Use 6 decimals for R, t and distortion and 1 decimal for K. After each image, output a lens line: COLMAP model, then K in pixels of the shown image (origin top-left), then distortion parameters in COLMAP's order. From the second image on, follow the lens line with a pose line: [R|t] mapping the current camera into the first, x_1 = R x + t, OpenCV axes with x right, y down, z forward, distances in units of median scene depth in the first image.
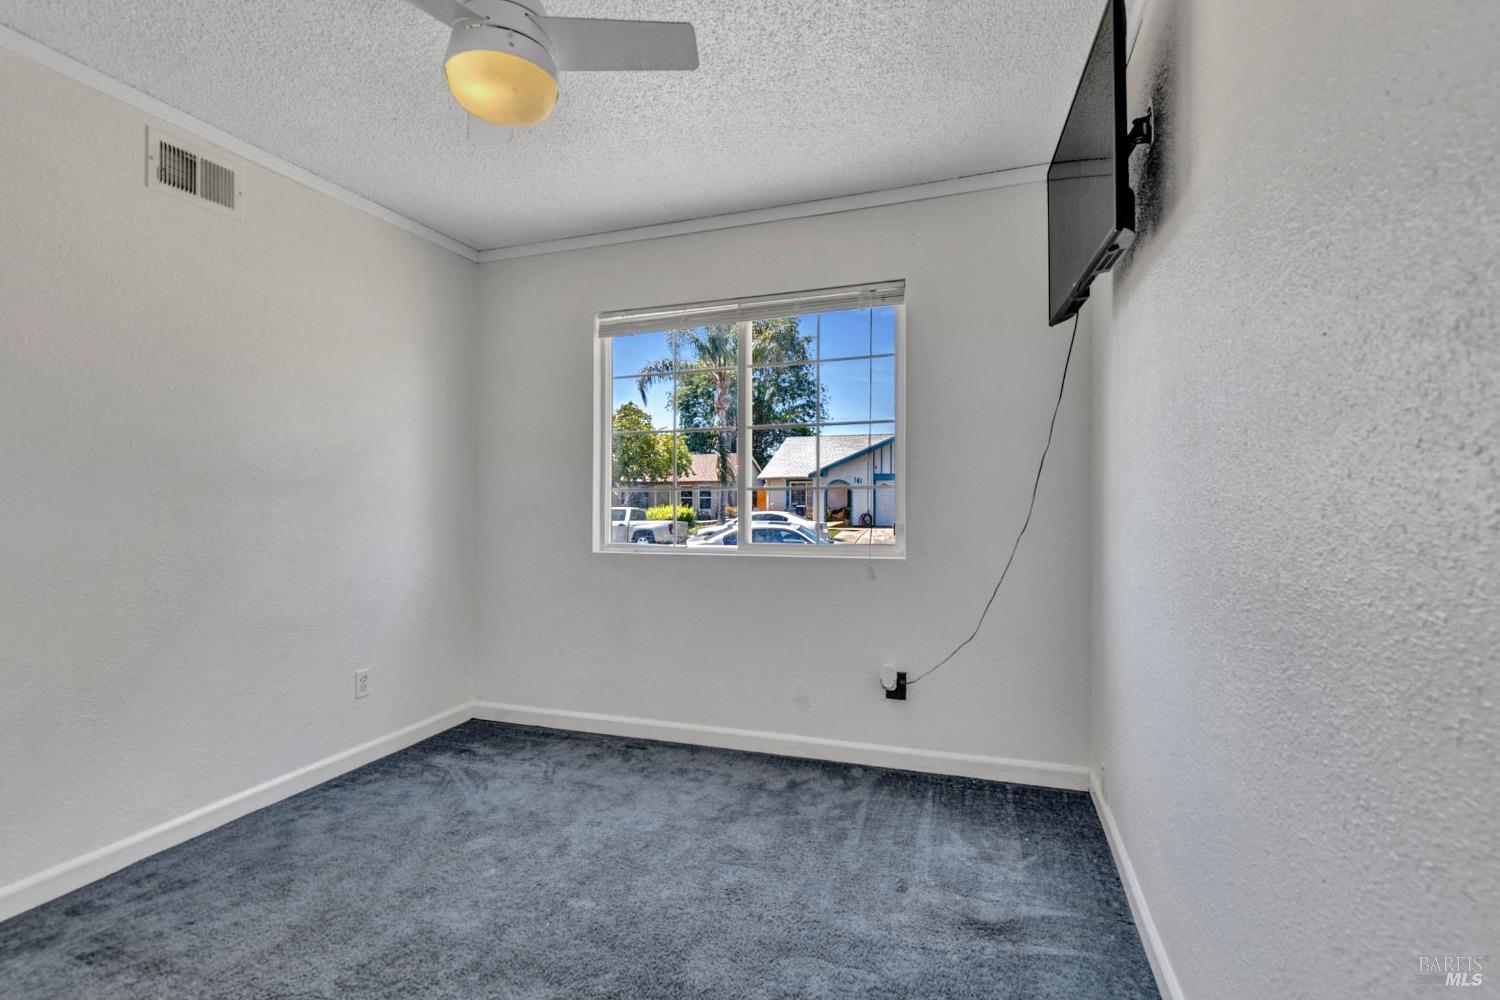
lens RADIAL K [[689.5, 0, 750.0], [0, 689.5, 498.1], [0, 0, 1]] dist [0.017251, -0.001554]
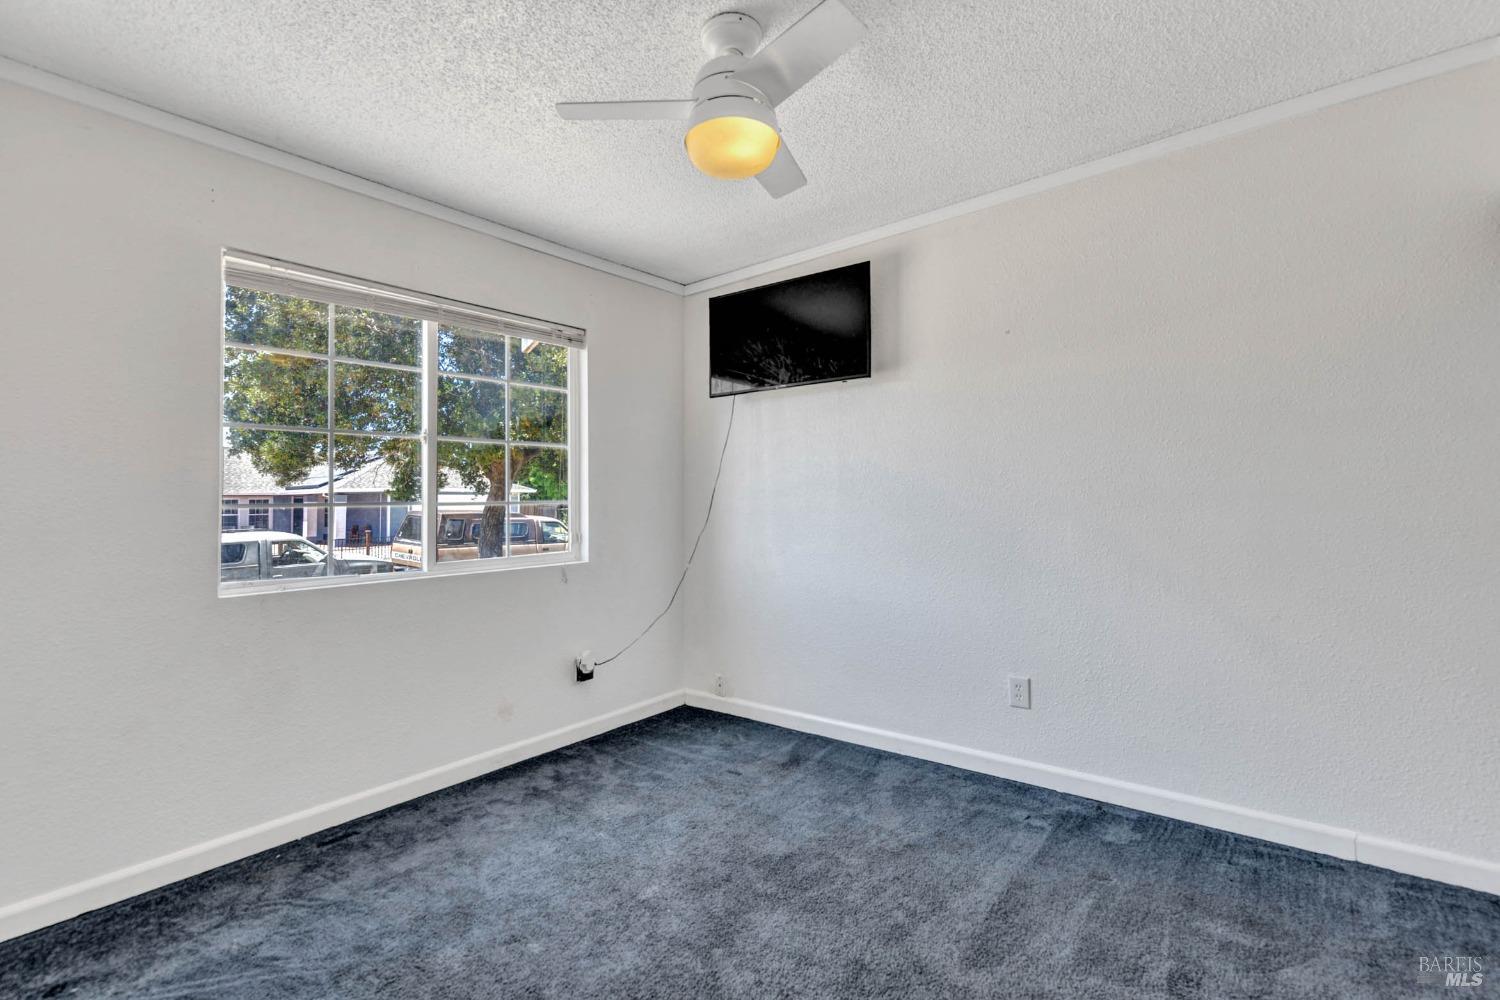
lens RADIAL K [[689.5, 0, 750.5], [0, 689.5, 498.7], [0, 0, 1]] dist [0.017251, -0.001554]
pose [[0.336879, 0.004865, 0.941536, -0.883648], [0.010738, 0.999902, -0.009009, -0.008392], [-0.941487, 0.013146, 0.336793, 0.355250]]
